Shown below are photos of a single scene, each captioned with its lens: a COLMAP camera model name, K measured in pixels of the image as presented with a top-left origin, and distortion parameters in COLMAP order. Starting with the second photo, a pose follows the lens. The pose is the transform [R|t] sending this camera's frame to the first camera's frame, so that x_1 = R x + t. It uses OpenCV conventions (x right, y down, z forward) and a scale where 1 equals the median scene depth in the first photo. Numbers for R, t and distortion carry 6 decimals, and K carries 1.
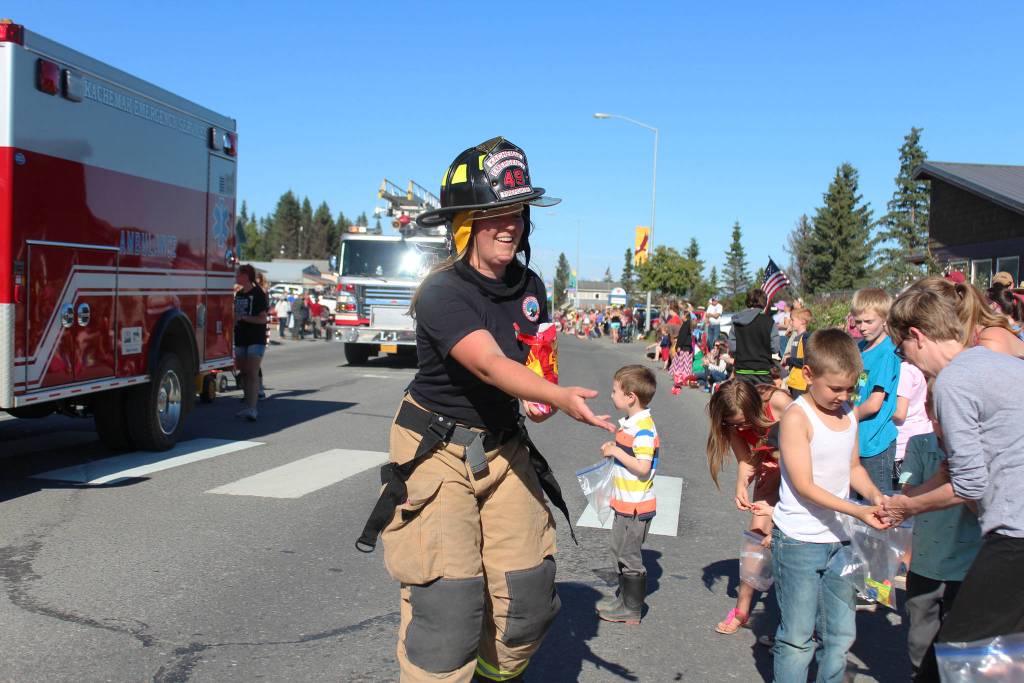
lens RADIAL K [[1248.8, 0, 508.7], [0, 1248.8, 339.5], [0, 0, 1]] dist [-0.063053, 0.000000]
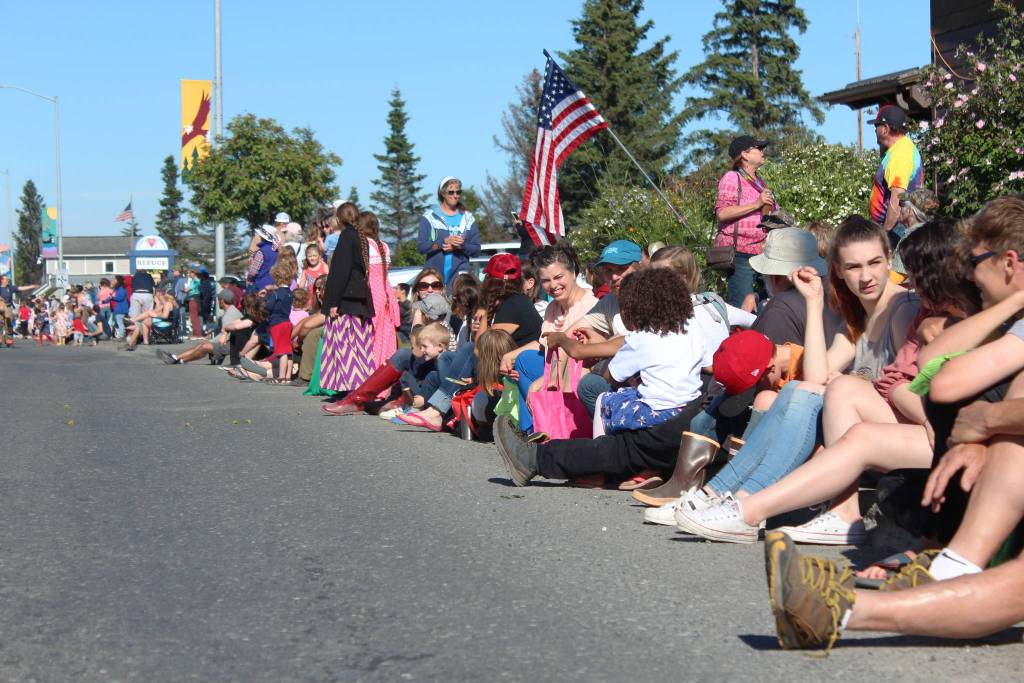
lens RADIAL K [[2332.9, 0, 504.9], [0, 2332.9, 342.7], [0, 0, 1]] dist [0.057821, 0.000000]
pose [[0.971494, -0.054174, 0.230791, 0.013724], [0.056941, 0.998363, -0.005342, 0.009298], [-0.230124, 0.018332, 0.972989, 0.134534]]
